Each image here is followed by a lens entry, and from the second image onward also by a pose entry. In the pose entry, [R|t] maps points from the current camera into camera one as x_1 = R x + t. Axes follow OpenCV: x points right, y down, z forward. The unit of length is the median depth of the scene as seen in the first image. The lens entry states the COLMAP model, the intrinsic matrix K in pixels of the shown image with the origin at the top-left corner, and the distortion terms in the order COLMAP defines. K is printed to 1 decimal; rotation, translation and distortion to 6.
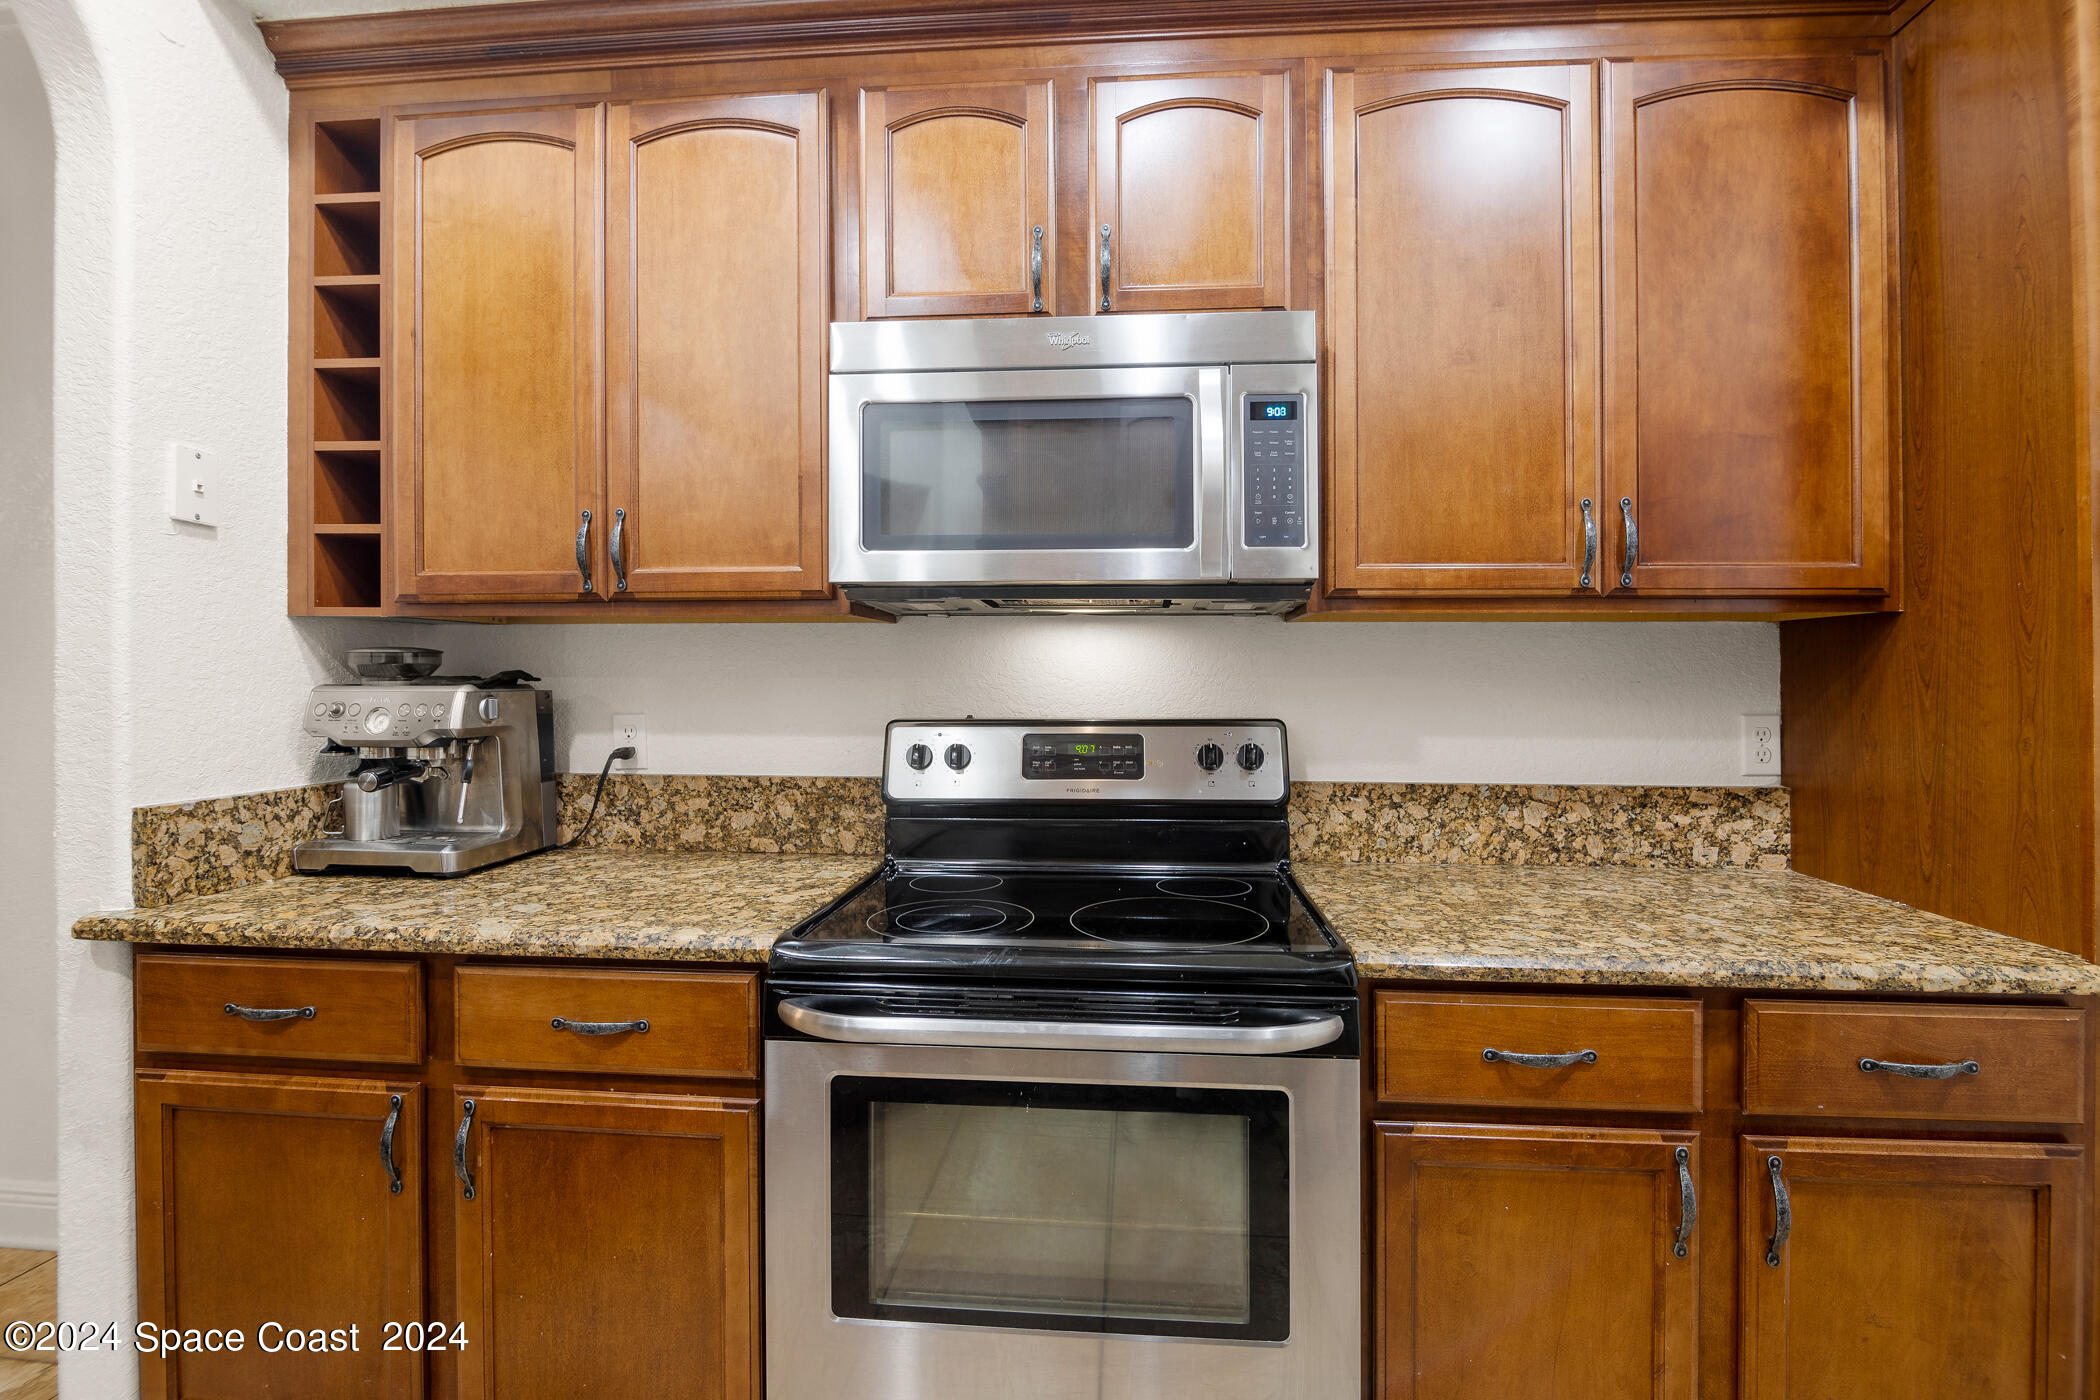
lens RADIAL K [[972.3, 0, 1071.7], [0, 972.3, 666.7], [0, 0, 1]] dist [-0.014635, -0.001261]
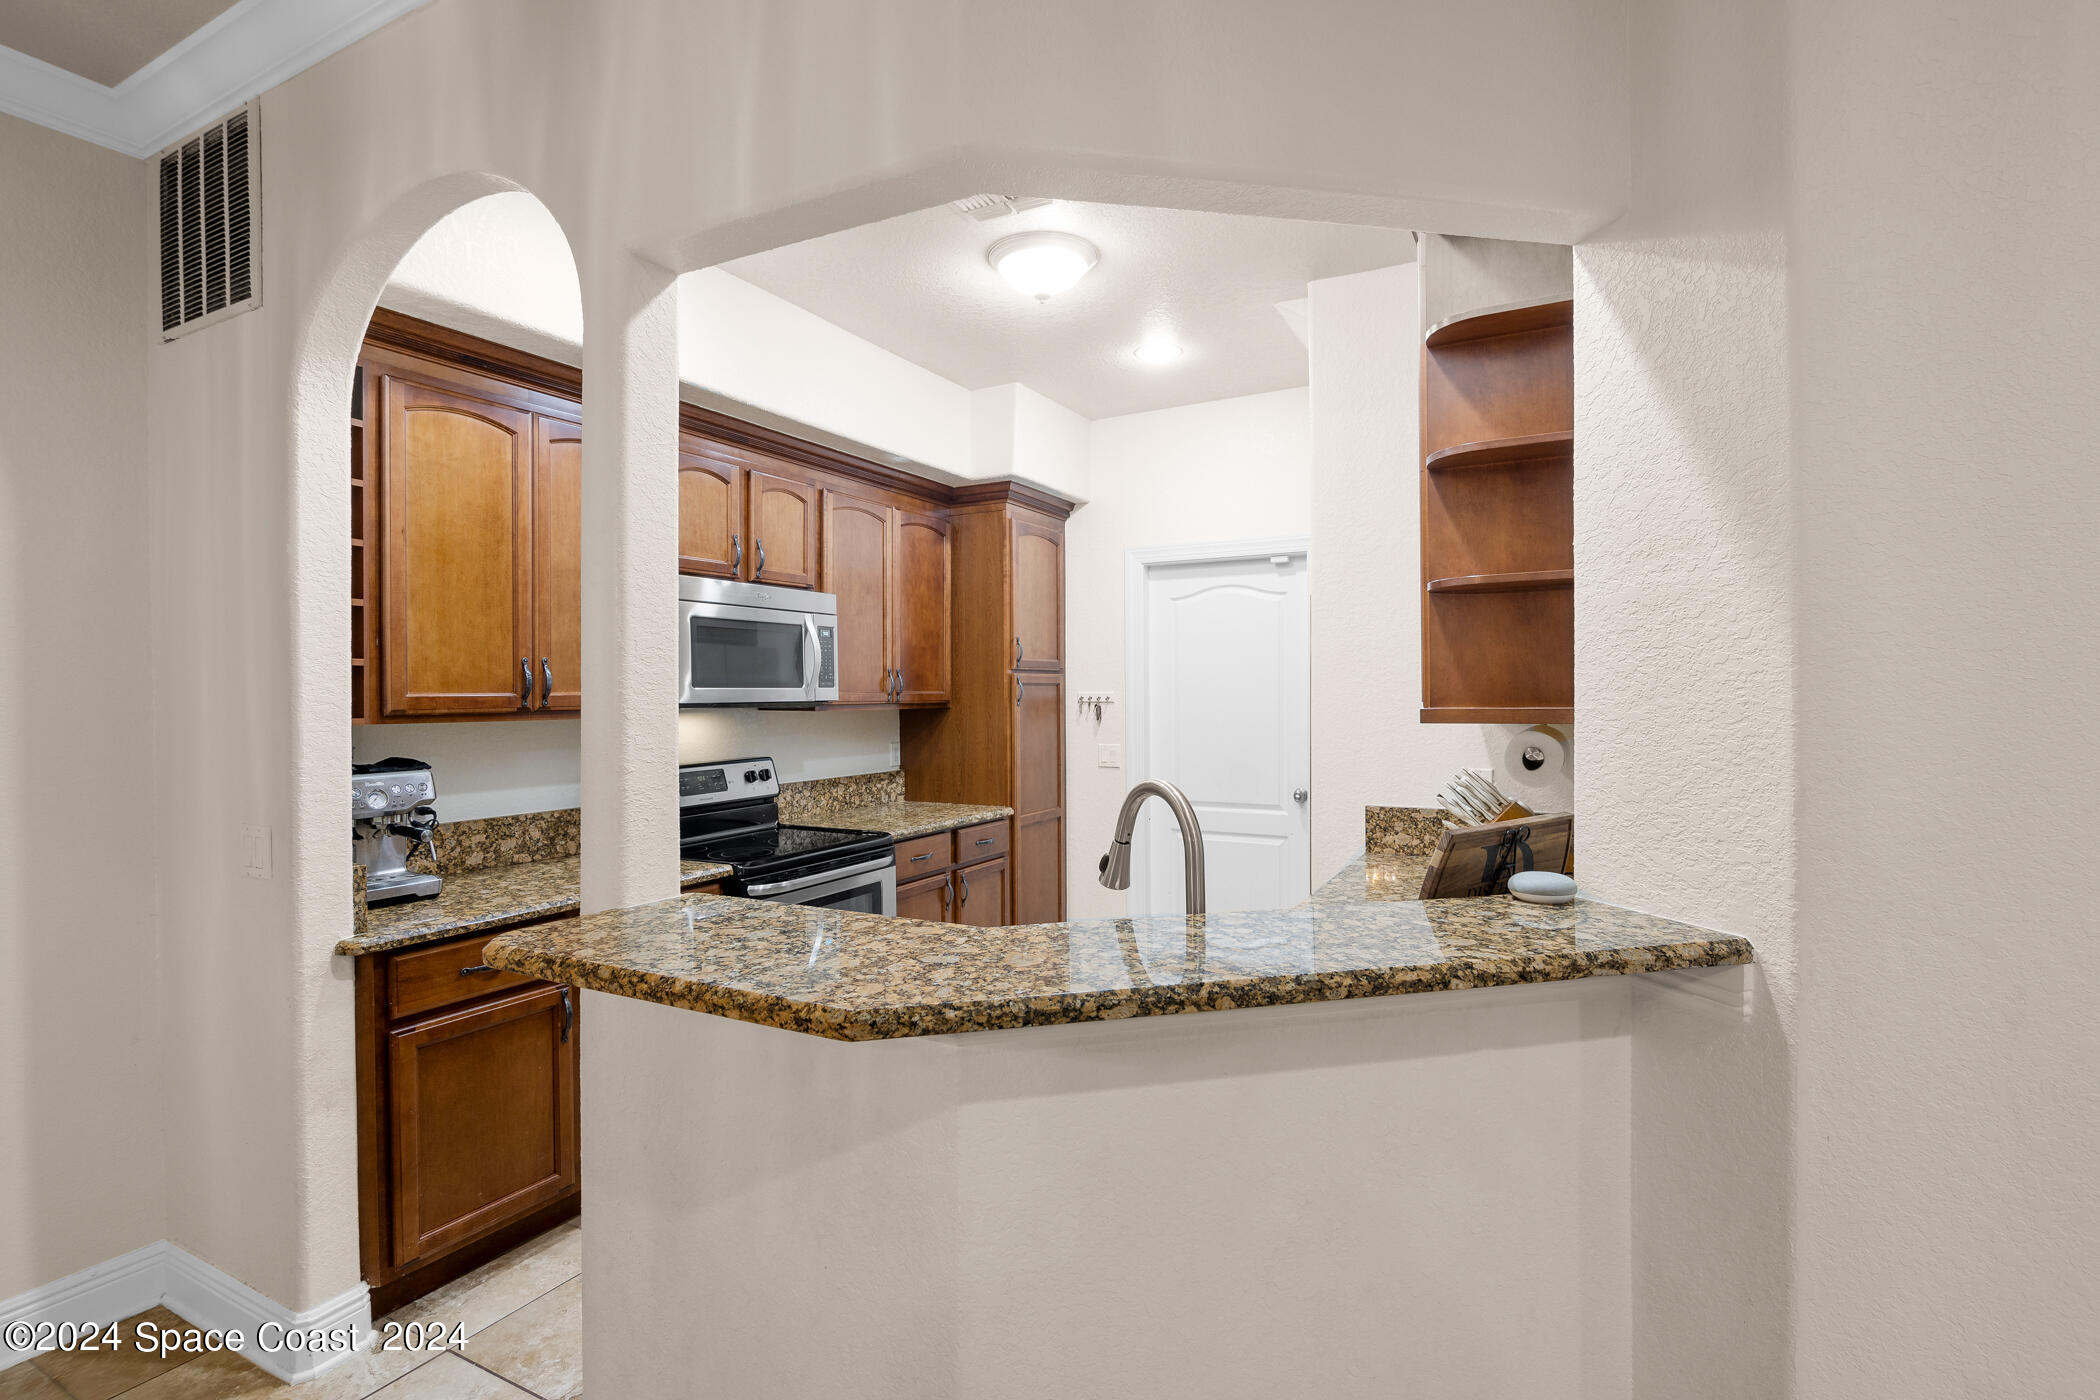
lens RADIAL K [[972.3, 0, 1054.7], [0, 972.3, 700.4], [0, 0, 1]] dist [-0.014635, -0.001261]
pose [[0.410271, -0.013135, 0.911869, -1.516088], [-0.002199, 0.999879, 0.015391, -0.107358], [-0.911961, -0.008320, 0.410193, -0.469628]]
